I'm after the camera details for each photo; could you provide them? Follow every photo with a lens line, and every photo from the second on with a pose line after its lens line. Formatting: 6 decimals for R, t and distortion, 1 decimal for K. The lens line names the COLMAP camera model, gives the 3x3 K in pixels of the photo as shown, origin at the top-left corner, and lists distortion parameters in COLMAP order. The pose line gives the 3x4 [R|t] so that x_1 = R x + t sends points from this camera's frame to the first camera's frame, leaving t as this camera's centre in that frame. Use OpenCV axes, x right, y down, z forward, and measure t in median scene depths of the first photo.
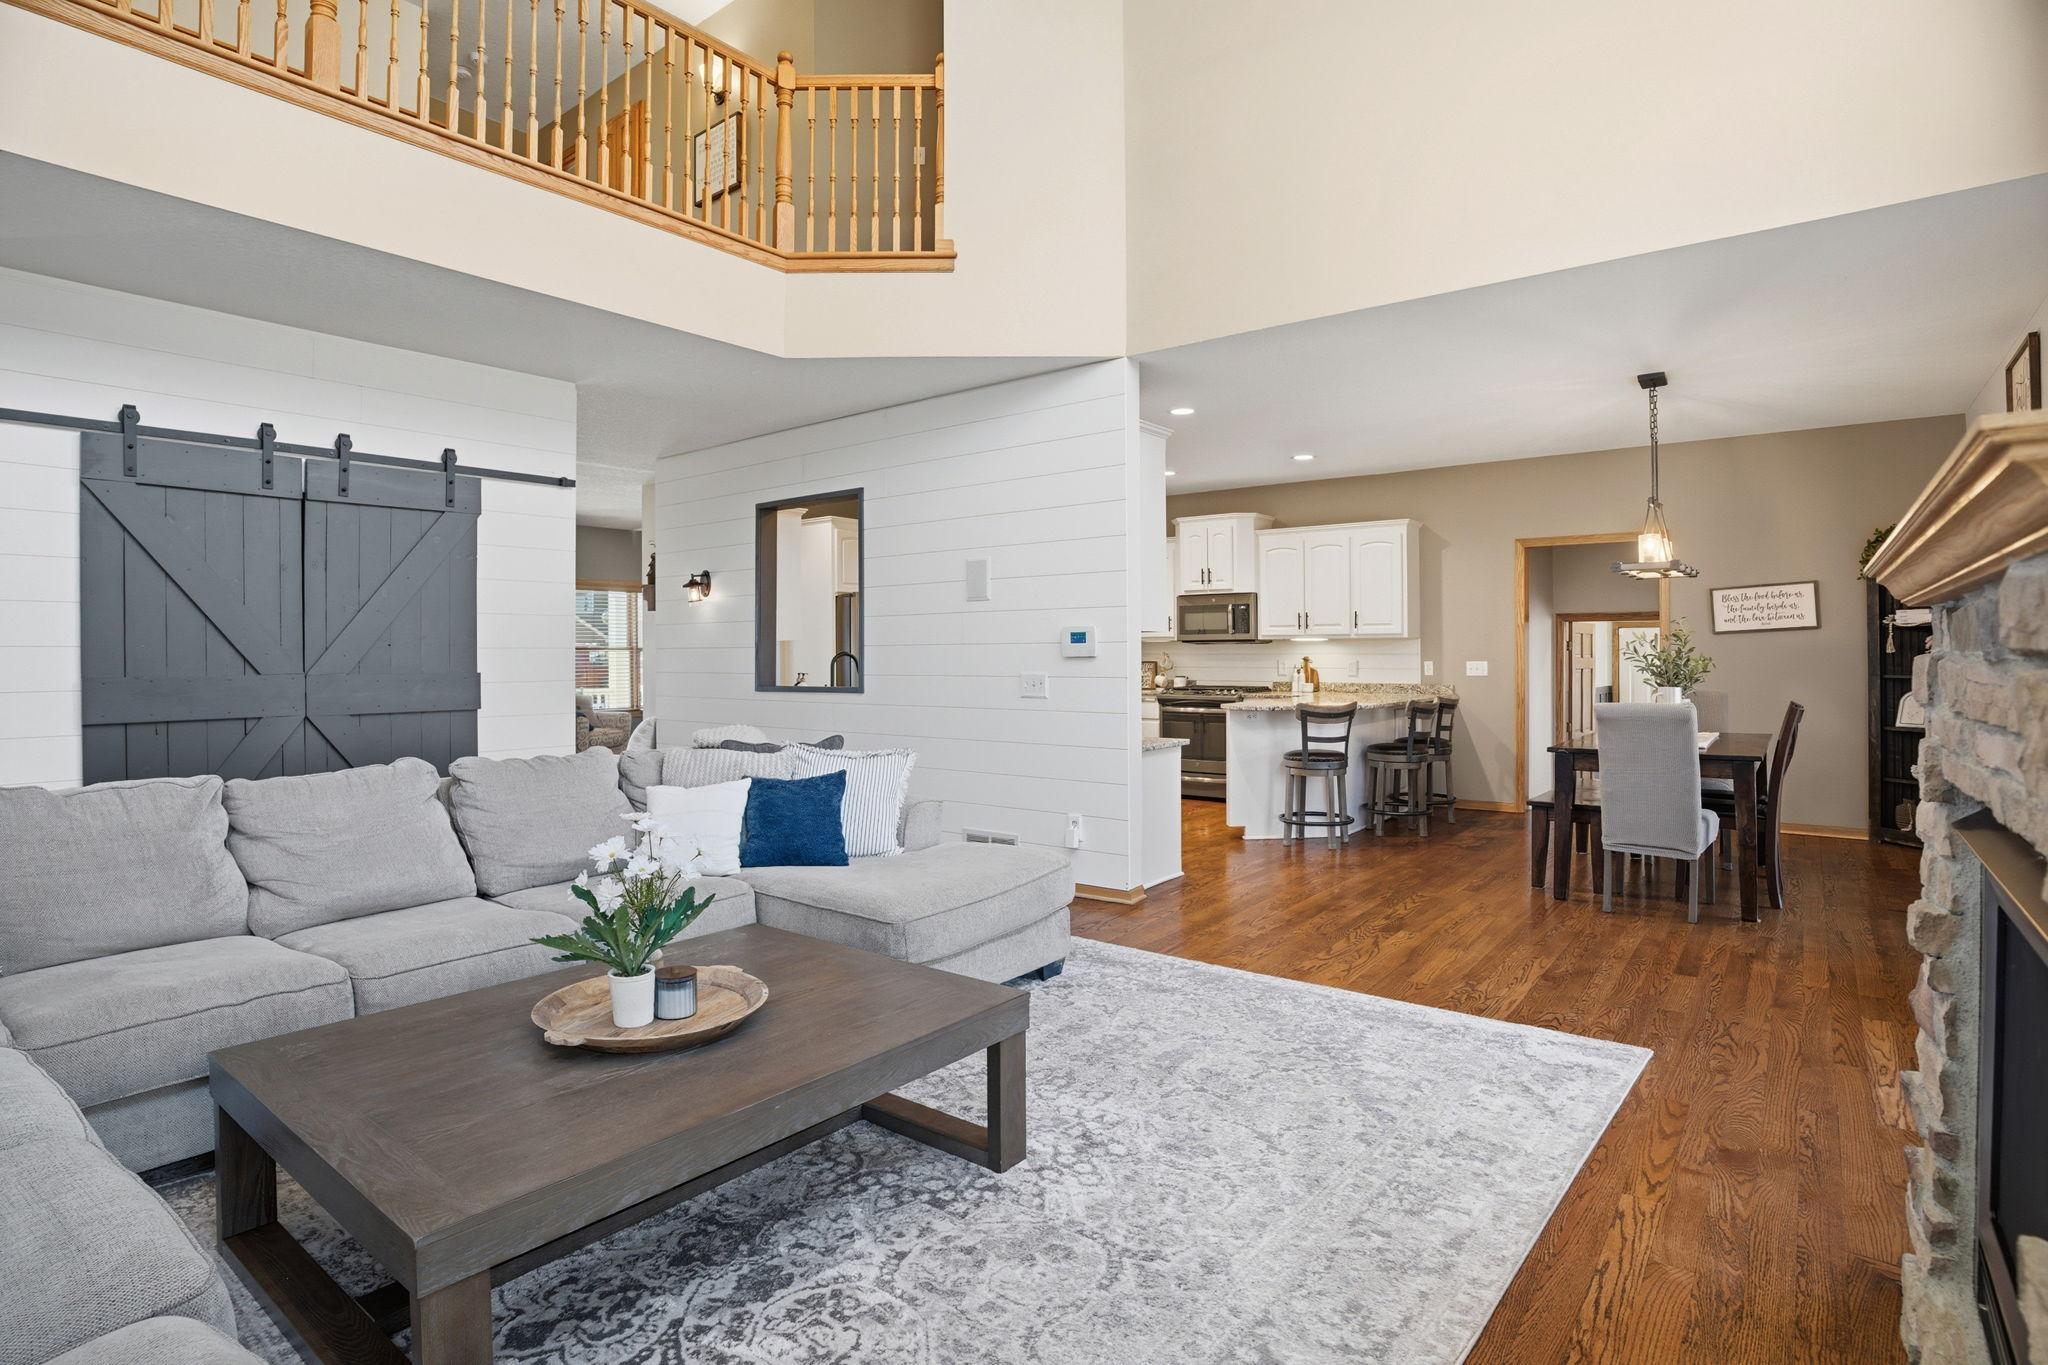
lens RADIAL K [[1048.9, 0, 1005.8], [0, 1048.9, 667.7], [0, 0, 1]] dist [-0.073999, 0.023924]
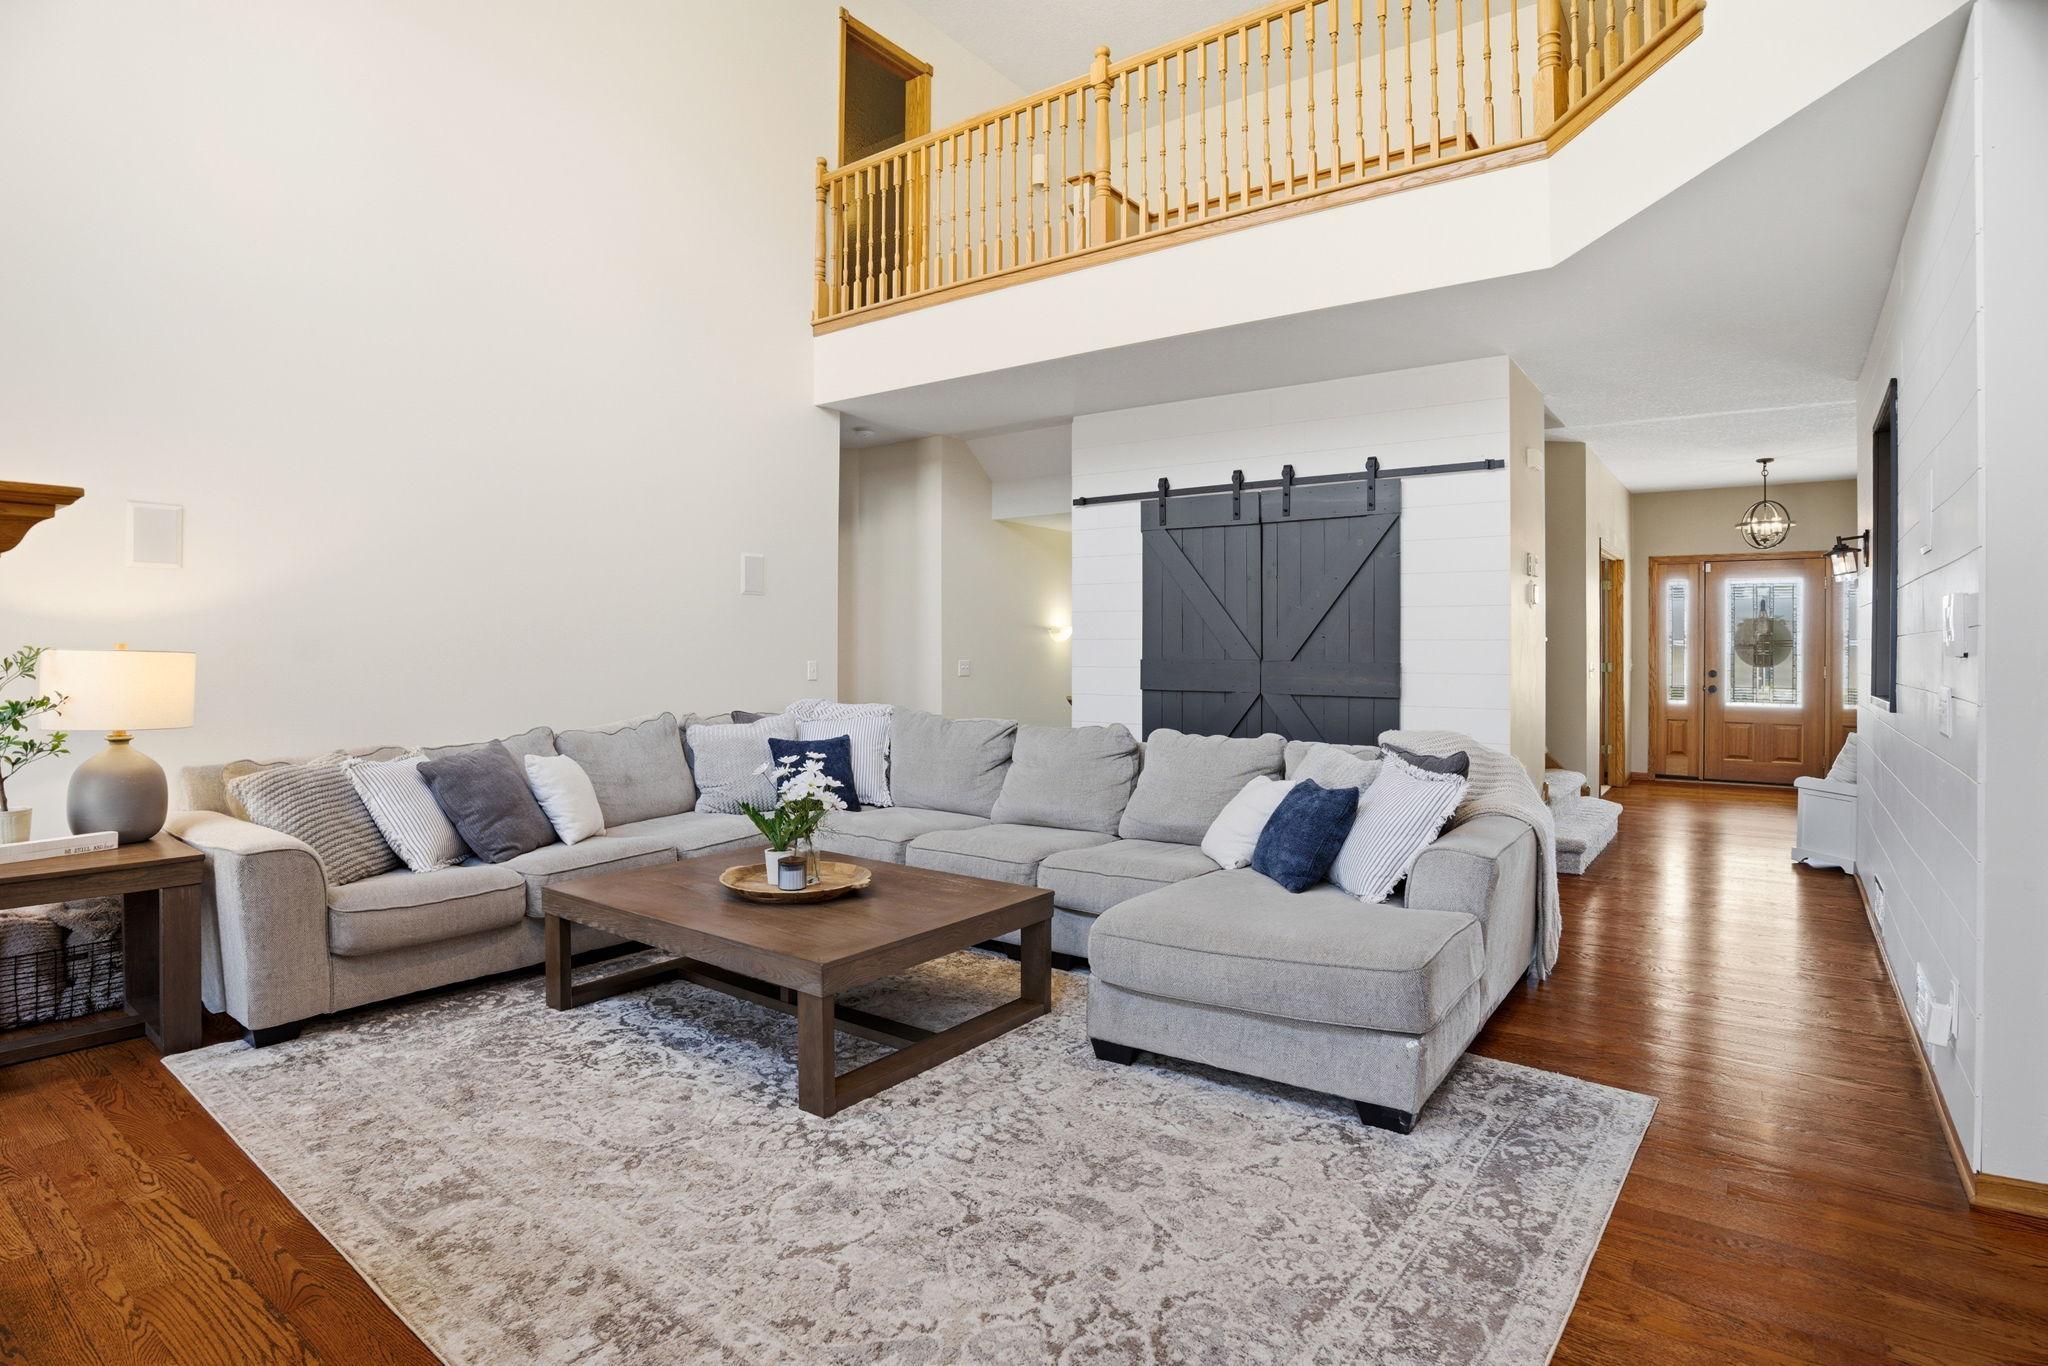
lens RADIAL K [[1048.9, 0, 1015.9], [0, 1048.9, 665.7], [0, 0, 1]] dist [-0.073999, 0.023924]
pose [[0.036920, 0.026020, -0.998979, 0.980621], [-0.013435, 0.999584, 0.025539, -0.025452], [0.999228, 0.012478, 0.037254, 1.035330]]
